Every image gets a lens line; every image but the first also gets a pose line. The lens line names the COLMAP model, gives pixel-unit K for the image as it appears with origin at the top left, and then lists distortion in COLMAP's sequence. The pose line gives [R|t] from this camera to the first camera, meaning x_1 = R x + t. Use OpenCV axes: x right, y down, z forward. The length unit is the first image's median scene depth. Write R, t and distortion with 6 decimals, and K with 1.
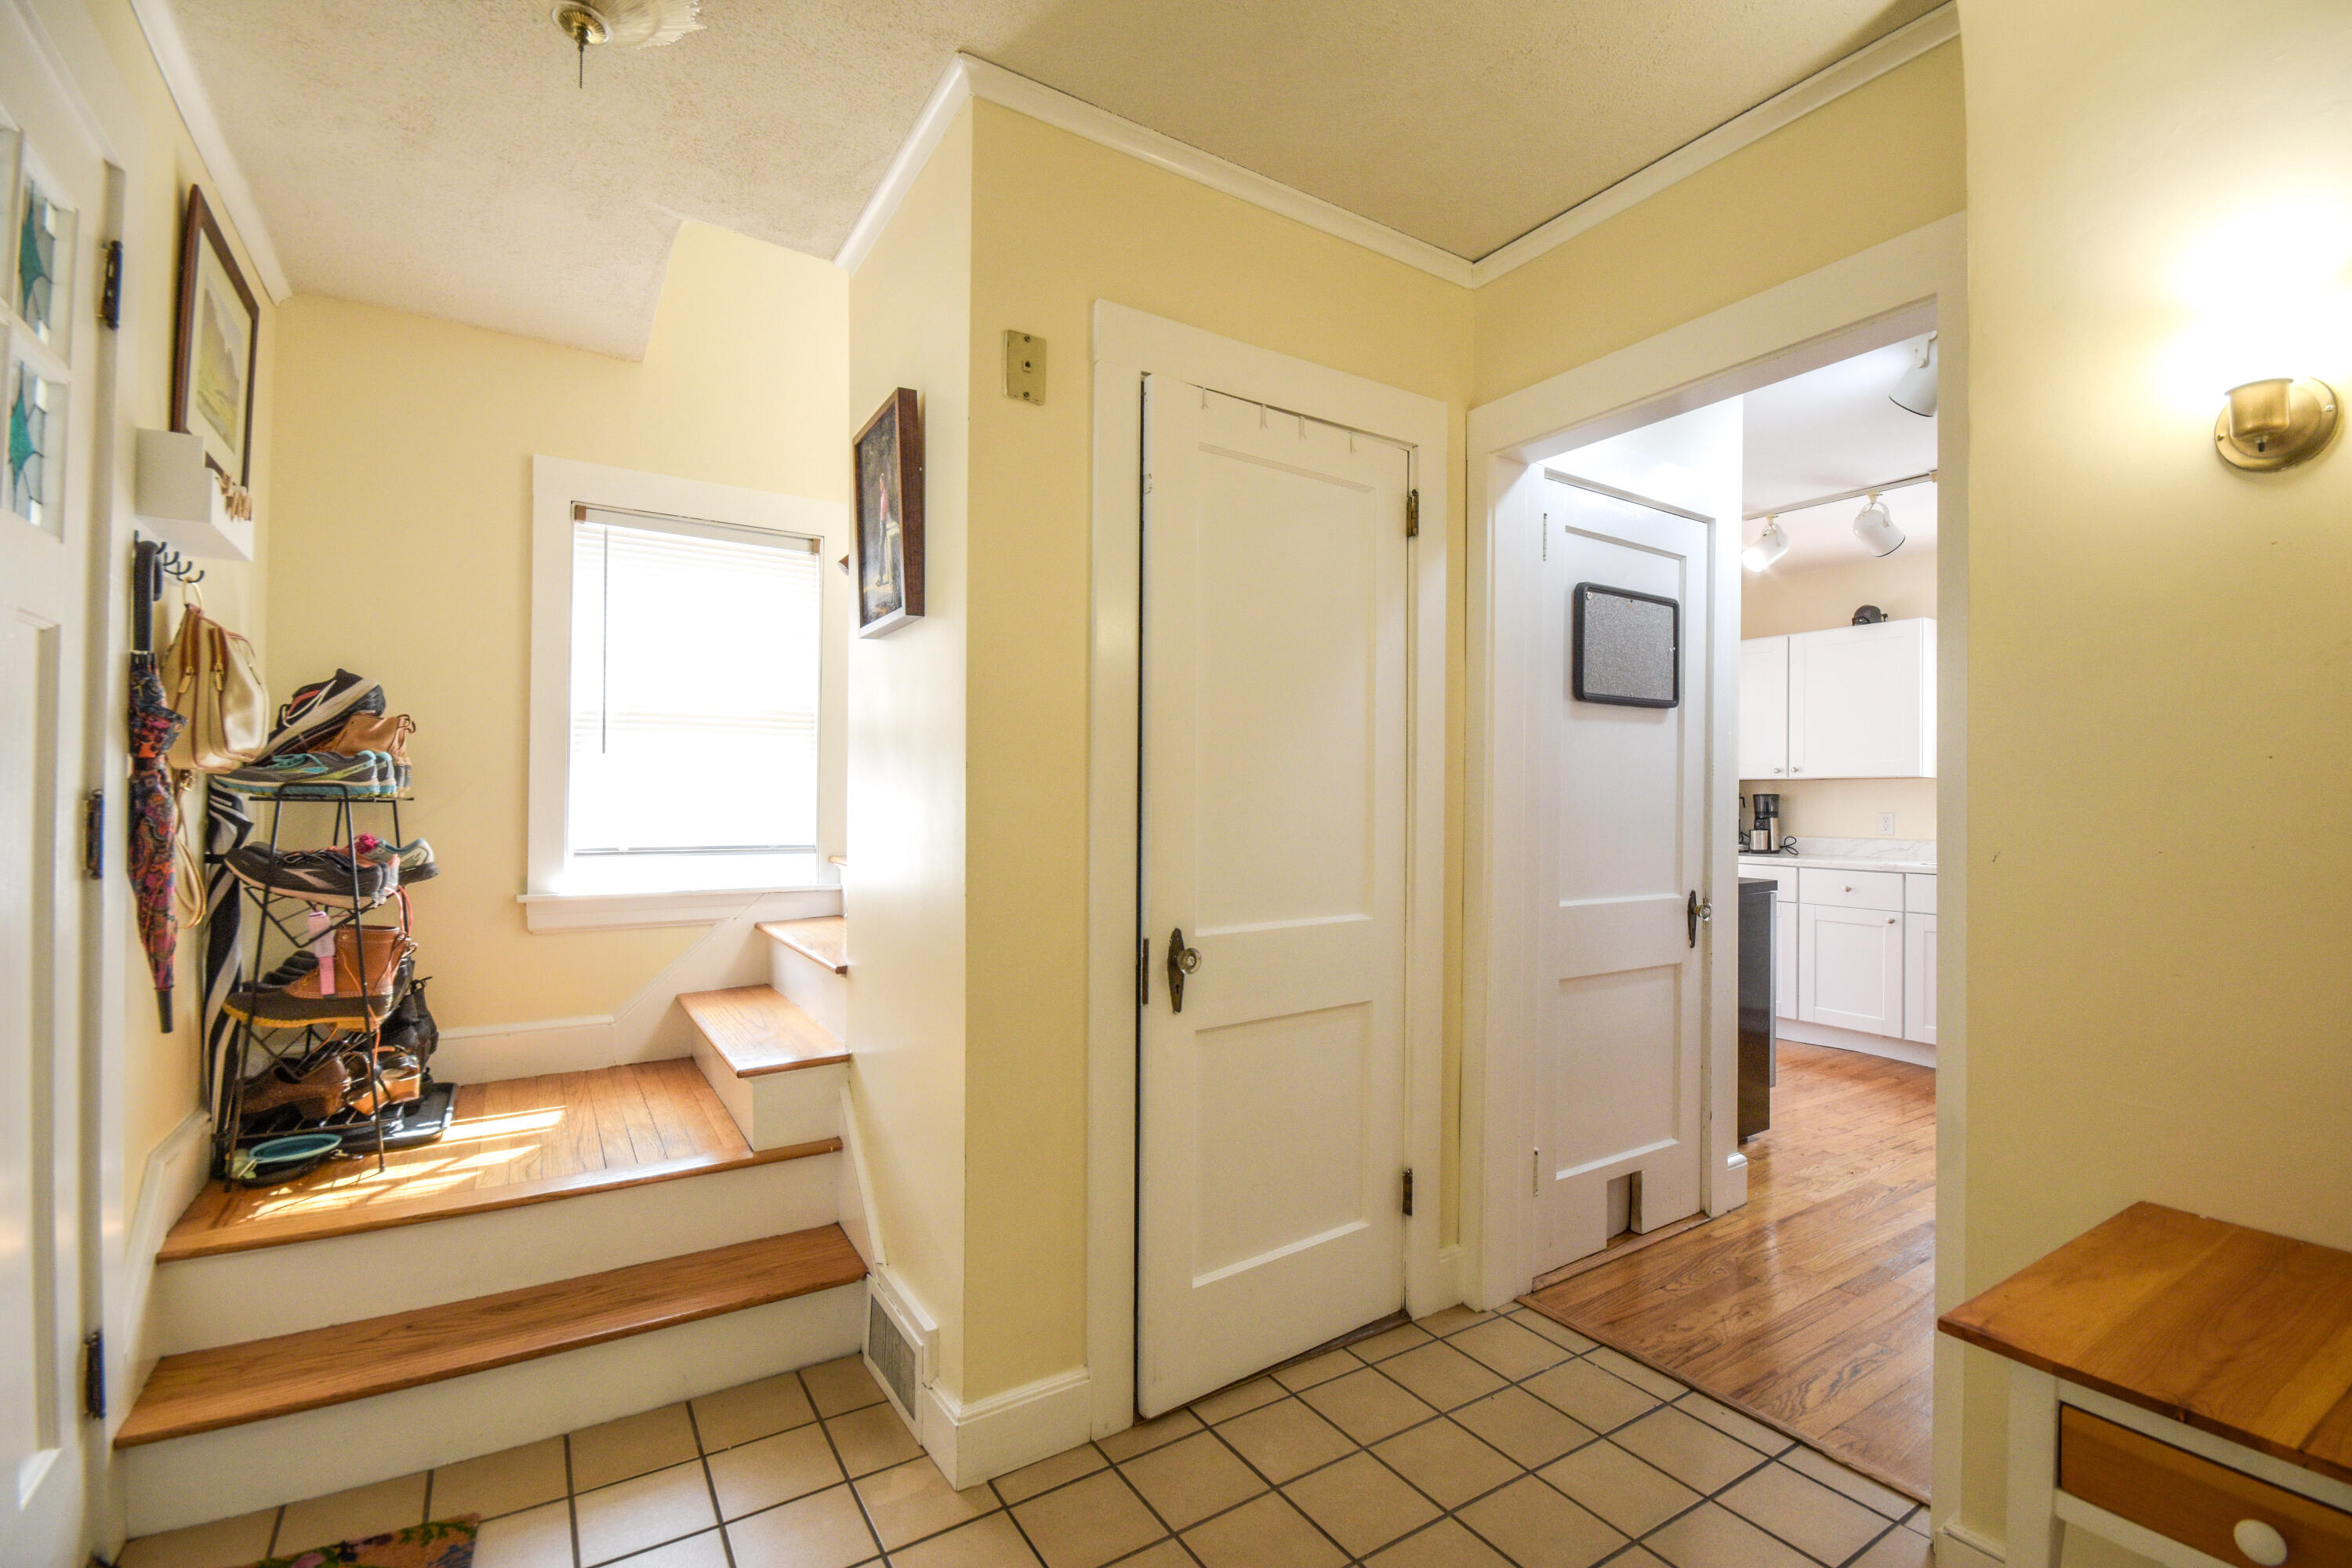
lens RADIAL K [[1020.6, 0, 1181.3], [0, 1020.6, 786.9], [0, 0, 1]] dist [-0.003639, -0.006753]
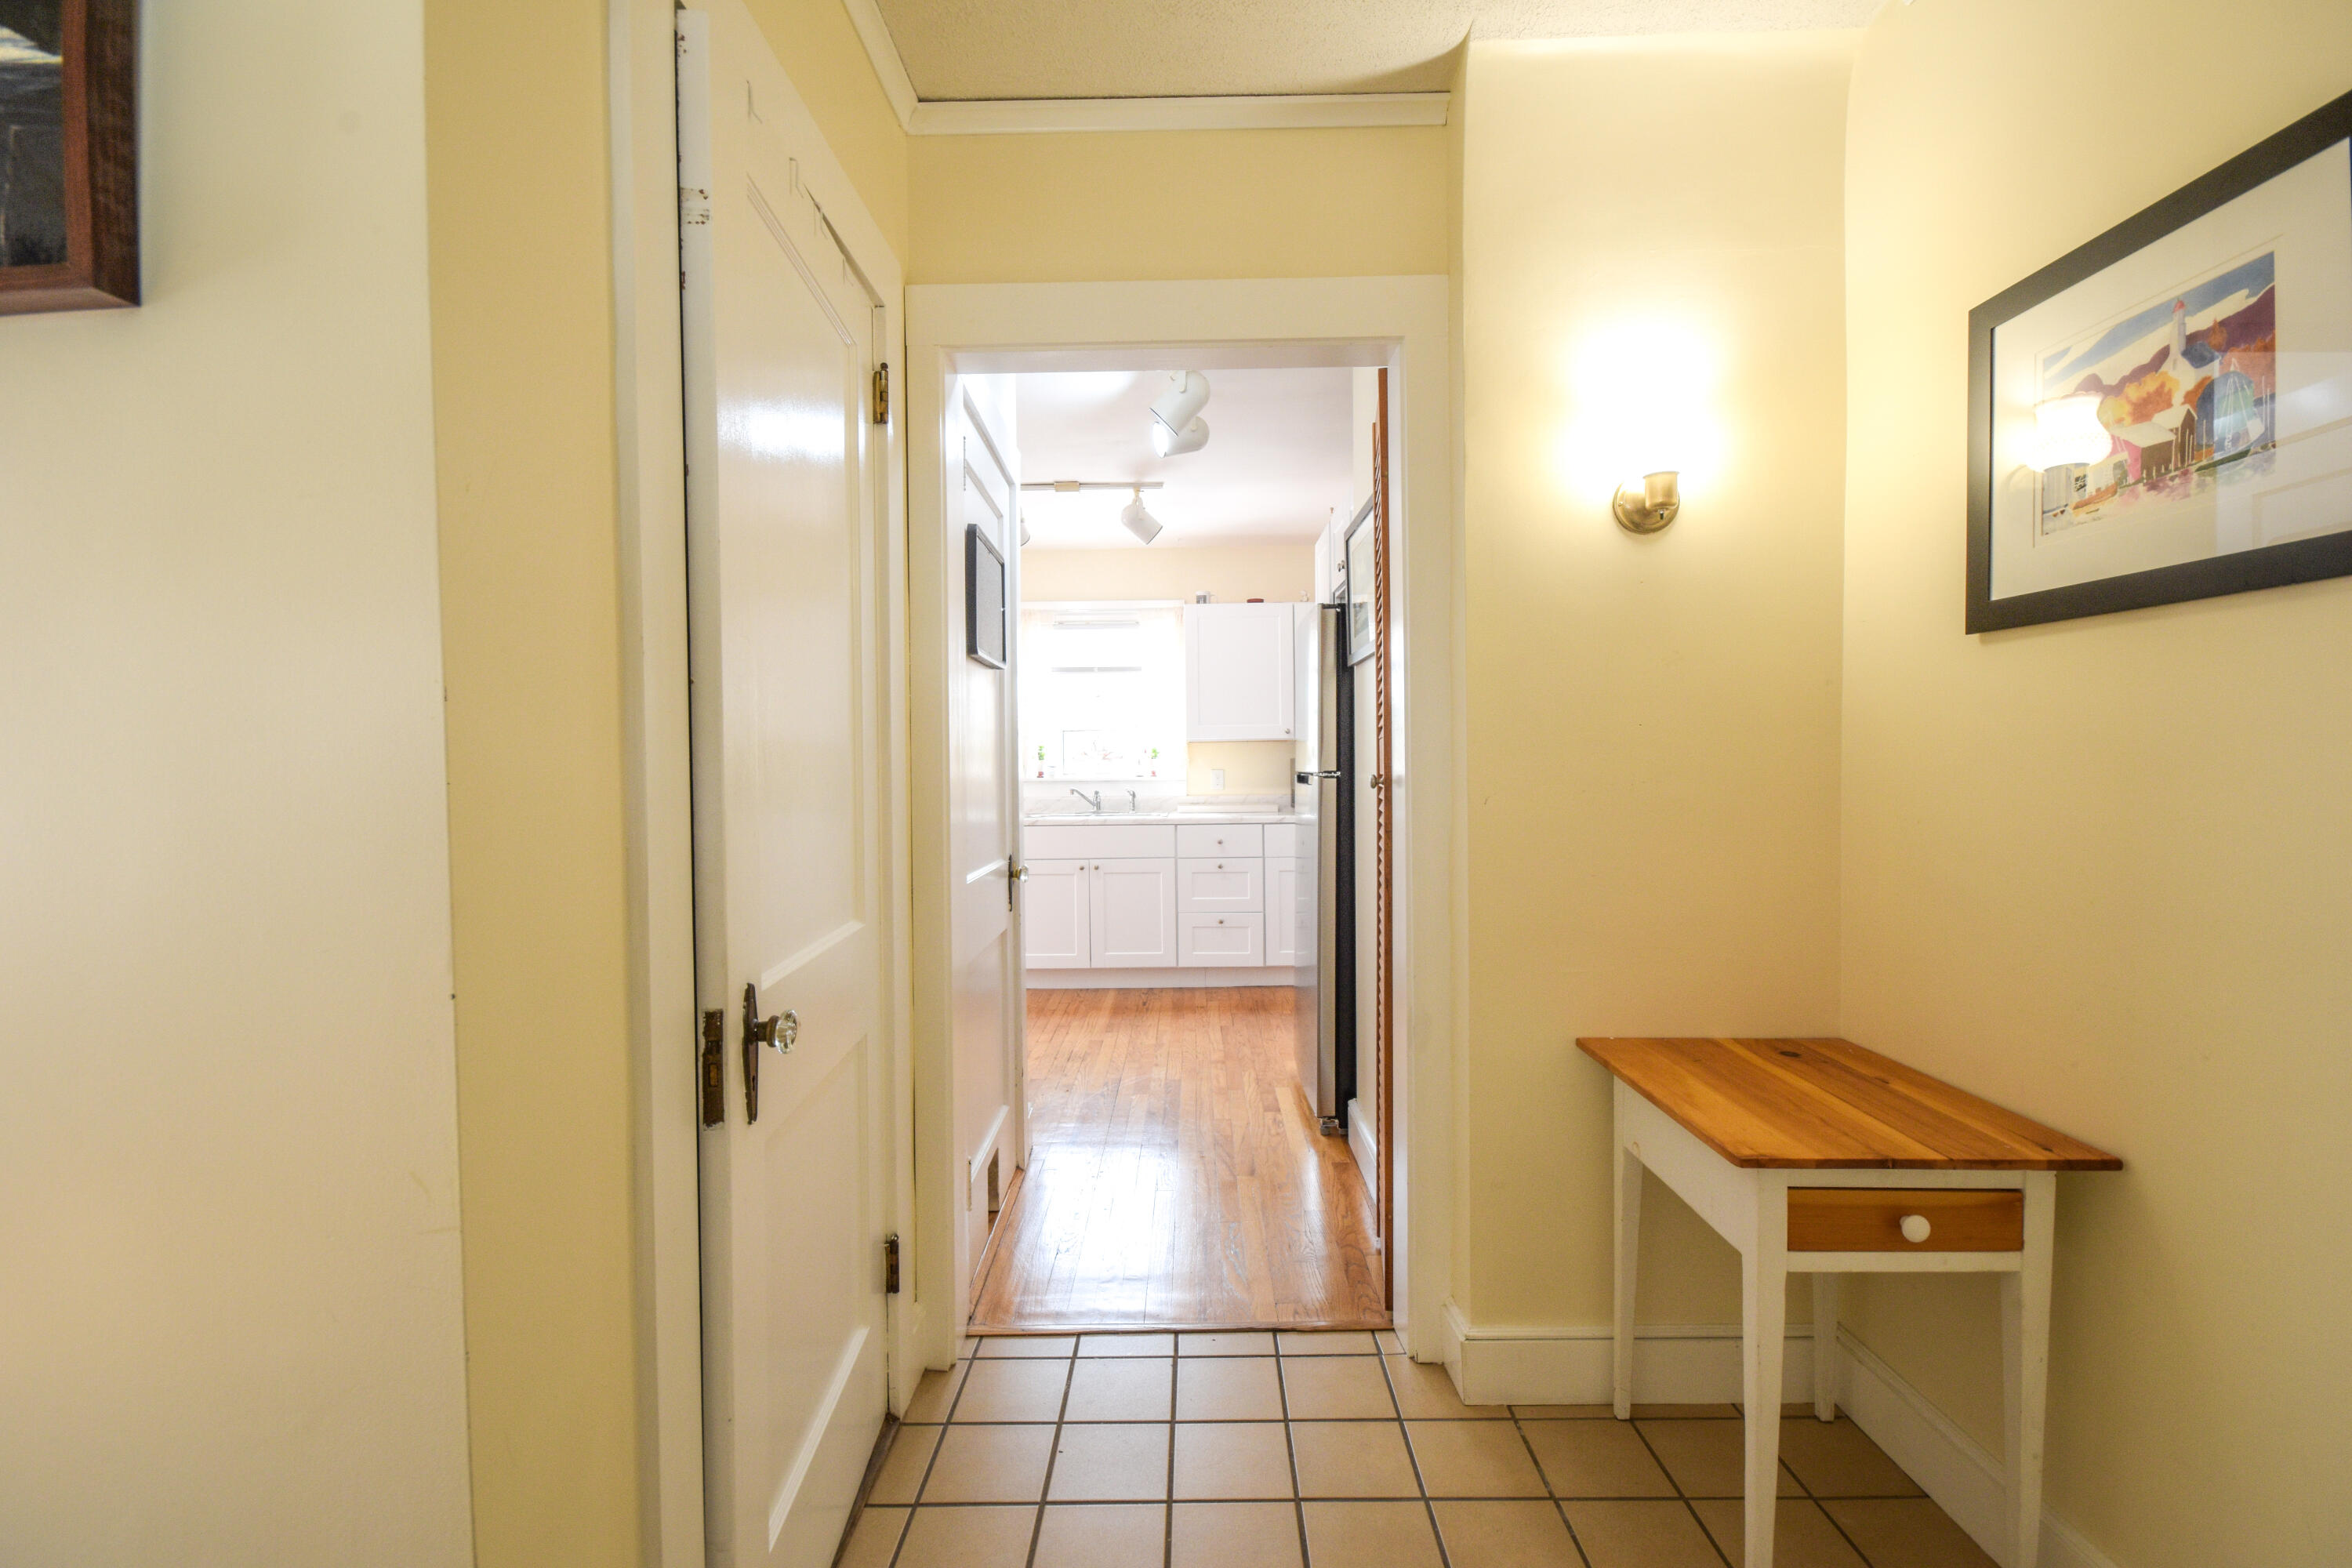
lens RADIAL K [[1020.6, 0, 1165.6], [0, 1020.6, 791.6], [0, 0, 1]] dist [-0.003639, -0.006753]
pose [[0.546794, -0.034675, 0.836549, -0.366302], [0.005903, 0.999277, 0.037562, 0.004468], [-0.837246, -0.015600, 0.546604, 0.472639]]
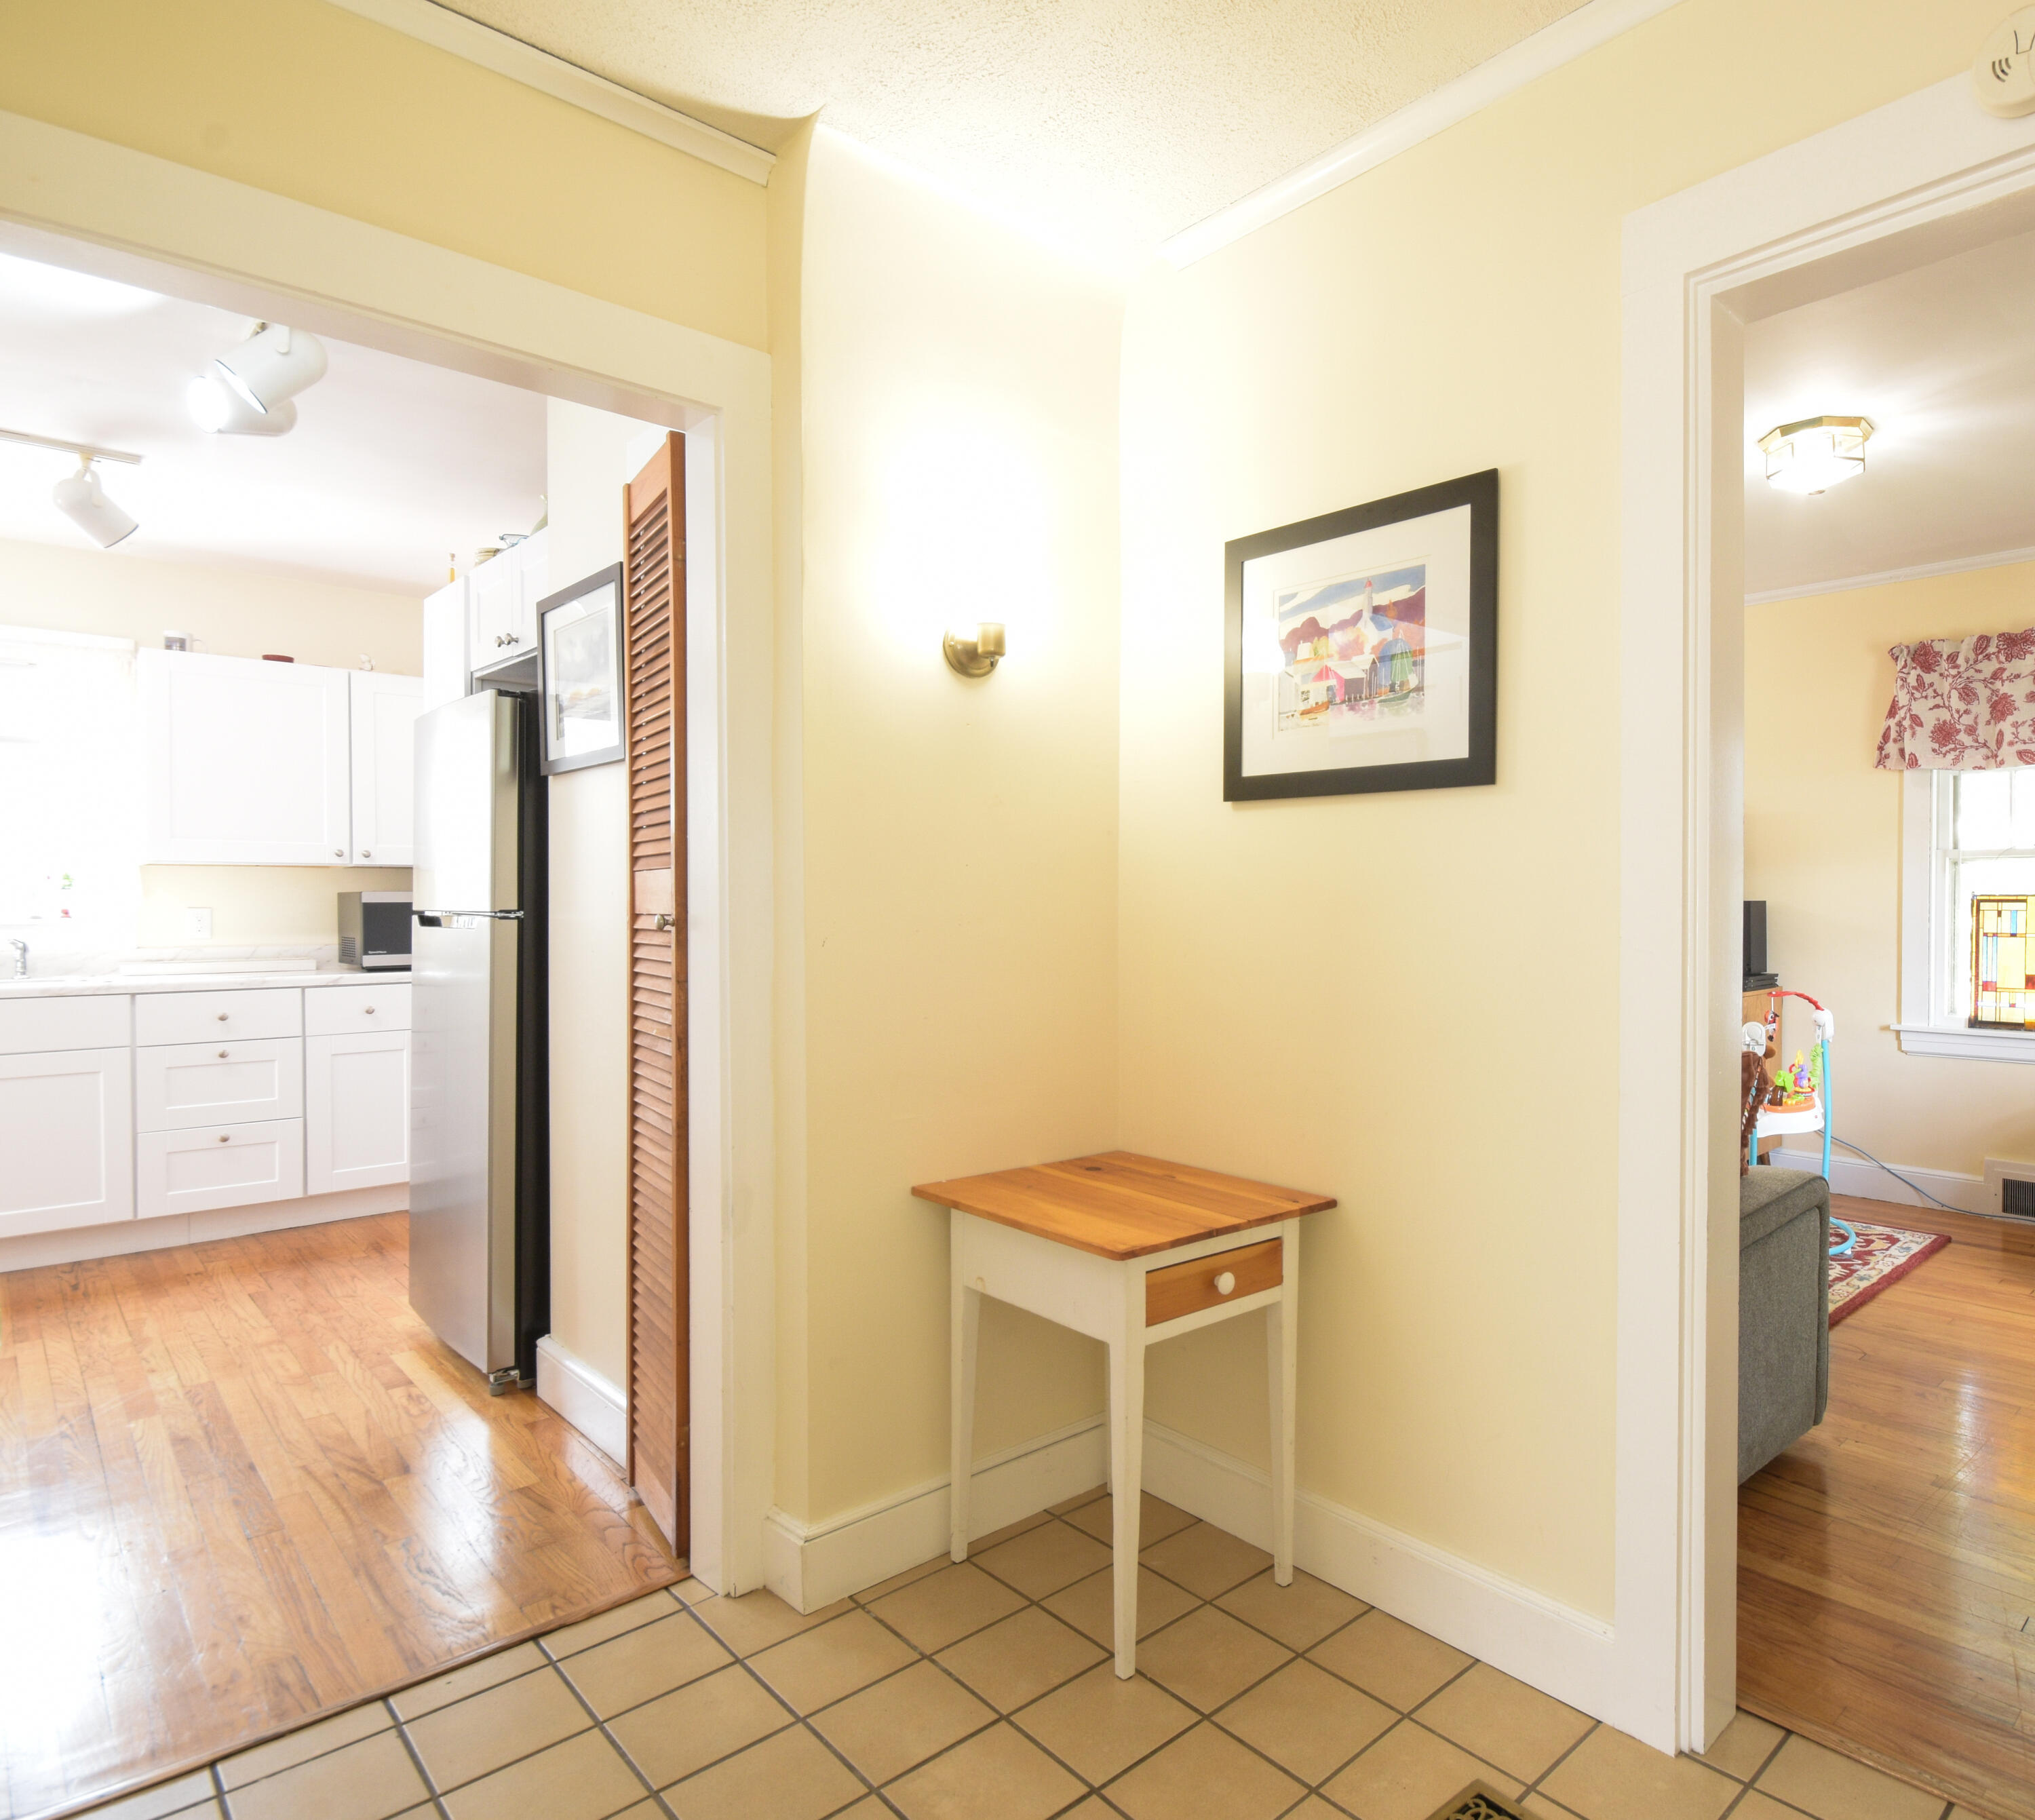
lens RADIAL K [[1436.7, 0, 1054.5], [0, 1436.7, 923.3], [0, 0, 1]] dist [-0.028642, -0.005267]
pose [[-0.236301, -0.022665, 0.971415, -0.633110], [-0.012773, 0.999714, 0.020218, 0.006635], [-0.971596, -0.007630, -0.236523, 0.827299]]
